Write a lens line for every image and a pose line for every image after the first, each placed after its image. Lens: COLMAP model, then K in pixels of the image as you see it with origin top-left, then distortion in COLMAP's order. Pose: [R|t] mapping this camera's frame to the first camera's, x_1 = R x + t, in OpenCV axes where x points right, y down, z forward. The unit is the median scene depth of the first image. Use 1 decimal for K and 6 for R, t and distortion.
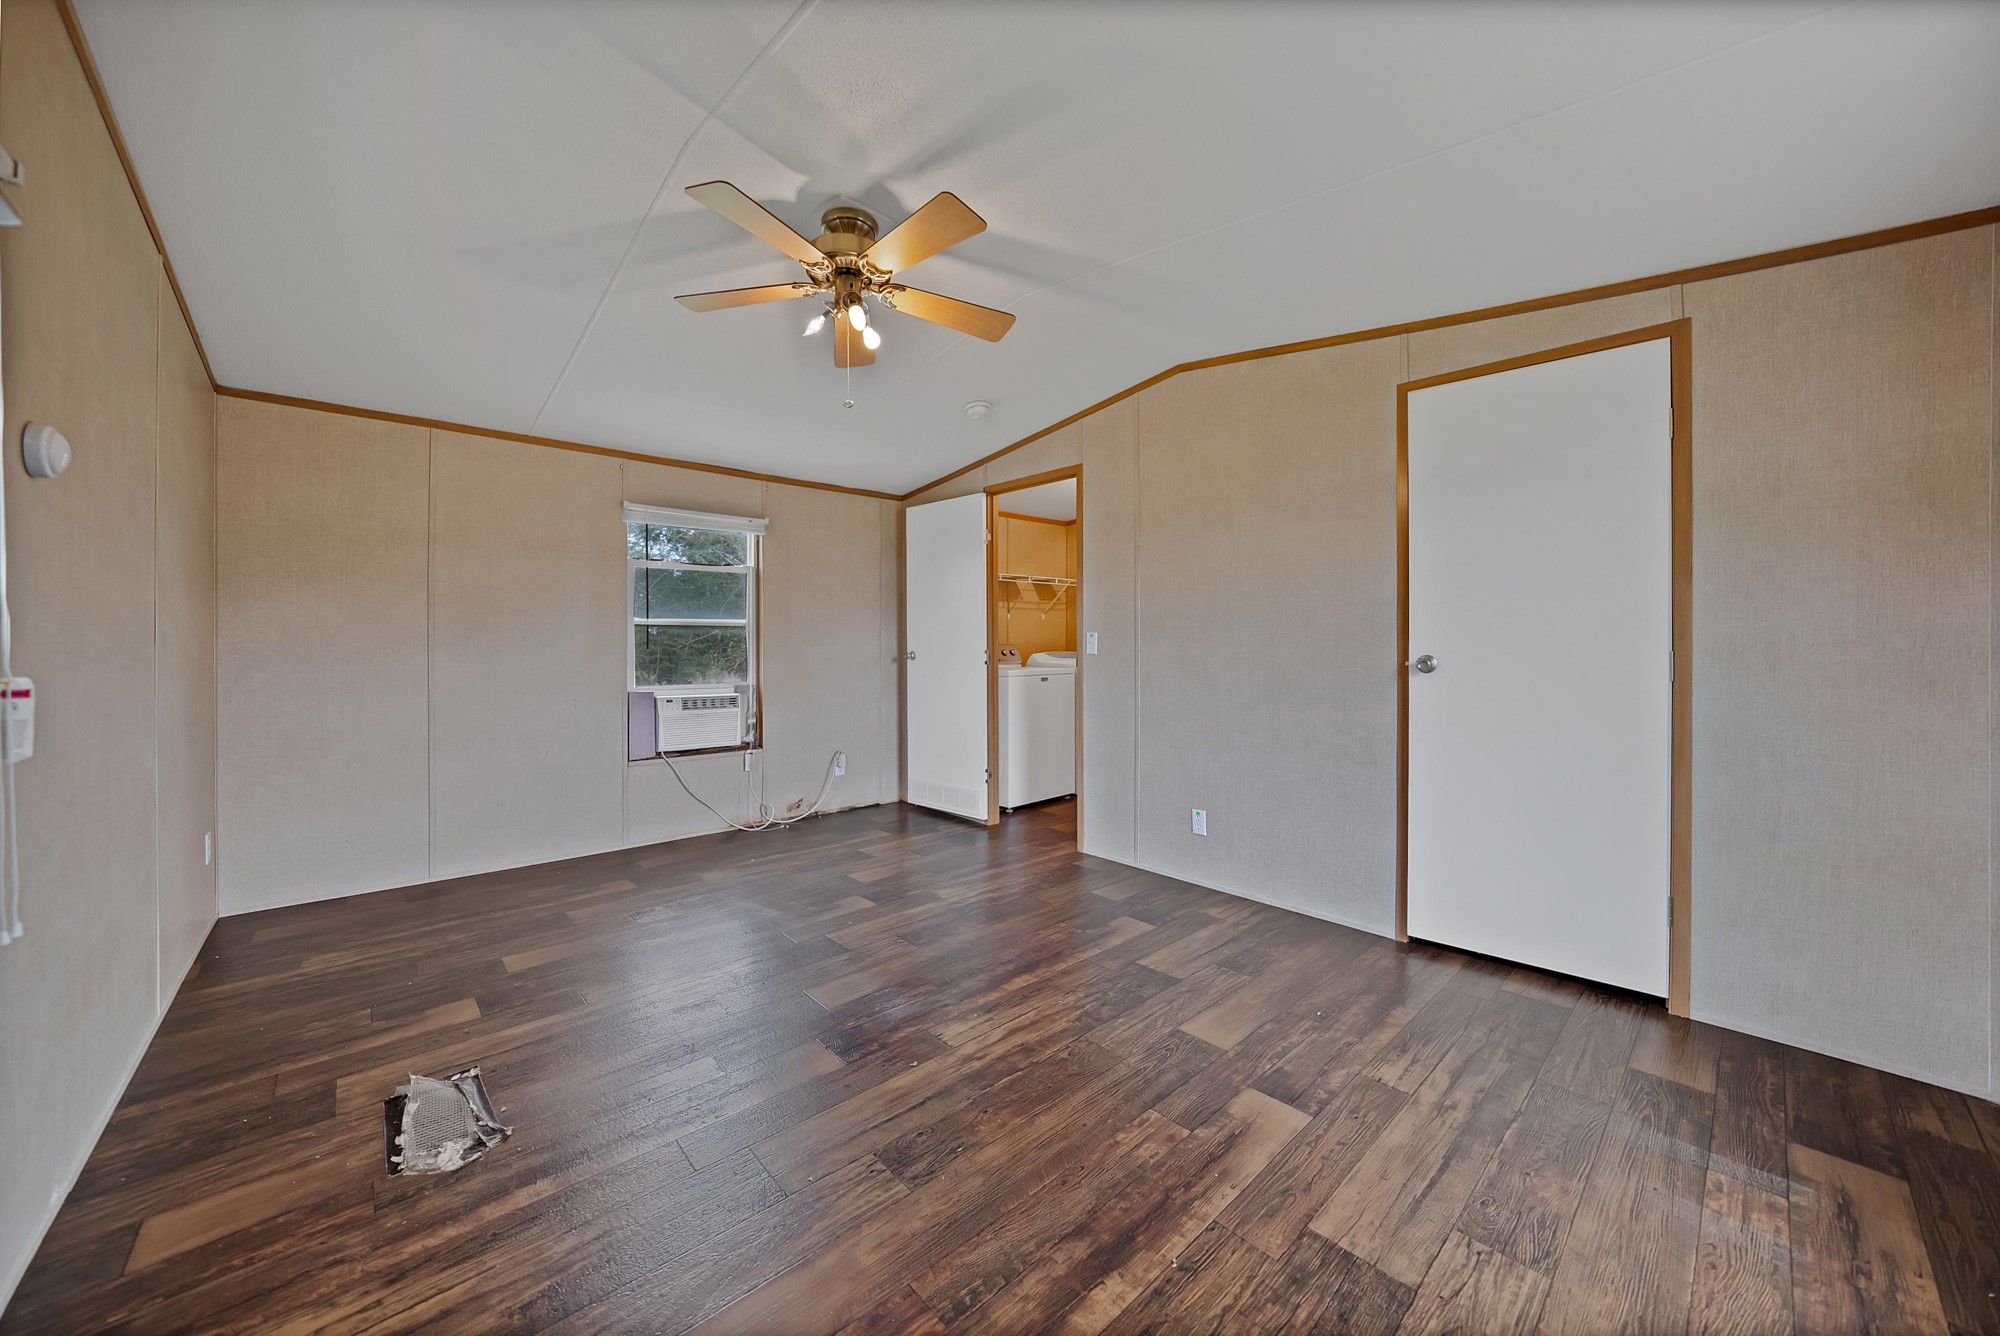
lens RADIAL K [[721.1, 0, 993.3], [0, 721.1, 643.7], [0, 0, 1]] dist [-0.017570, 0.004633]
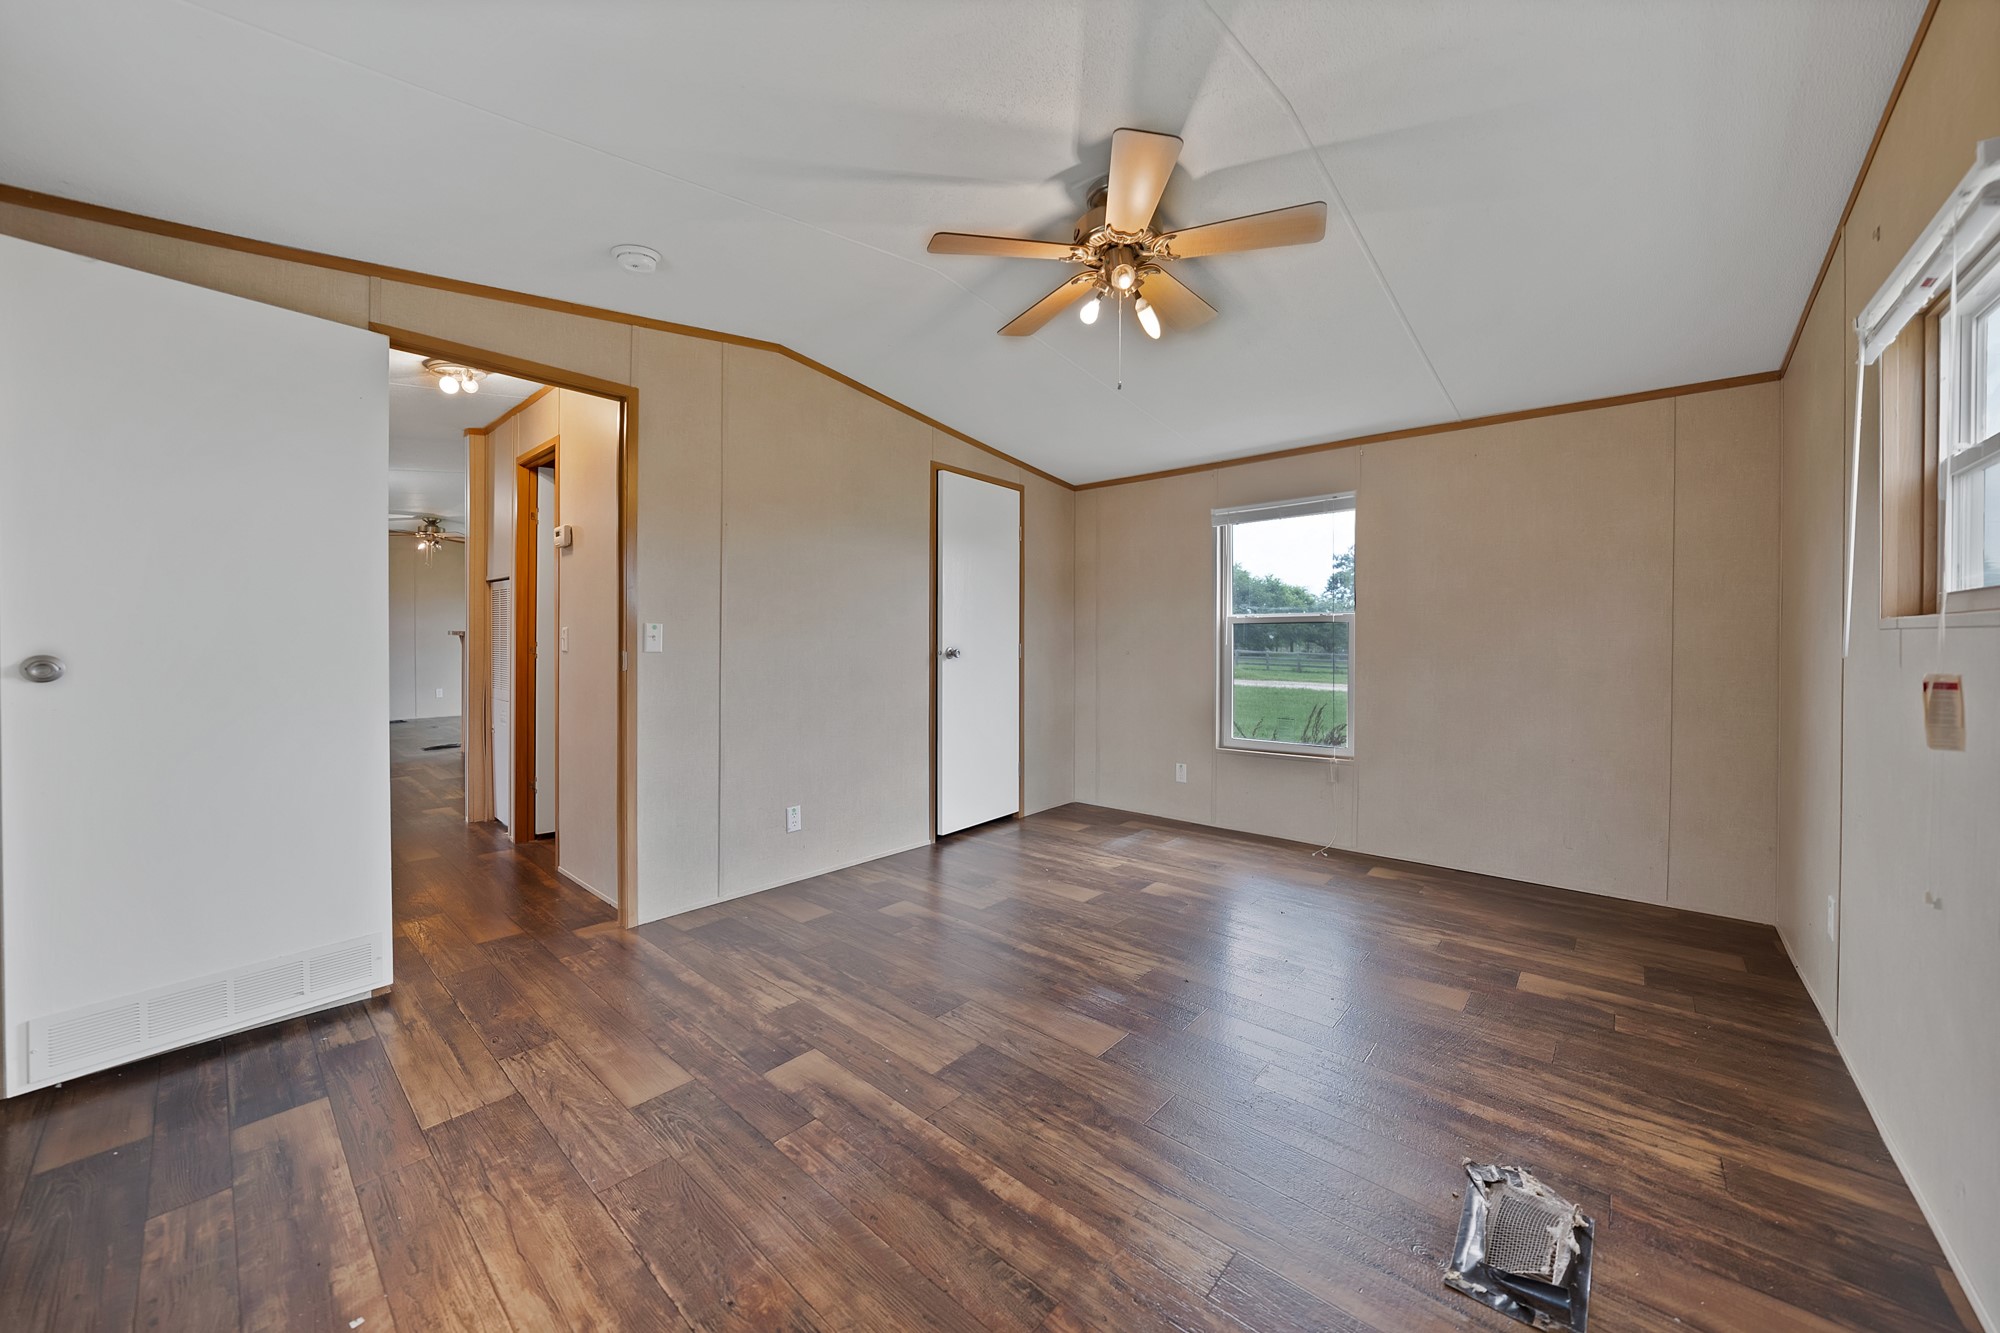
lens RADIAL K [[721.1, 0, 998.1], [0, 721.1, 643.0], [0, 0, 1]] dist [-0.017570, 0.004633]
pose [[-0.110241, -0.002630, 0.993901, -1.080290], [-0.004366, 0.999988, 0.002162, -0.003149], [-0.993895, -0.004101, -0.110251, 1.202783]]
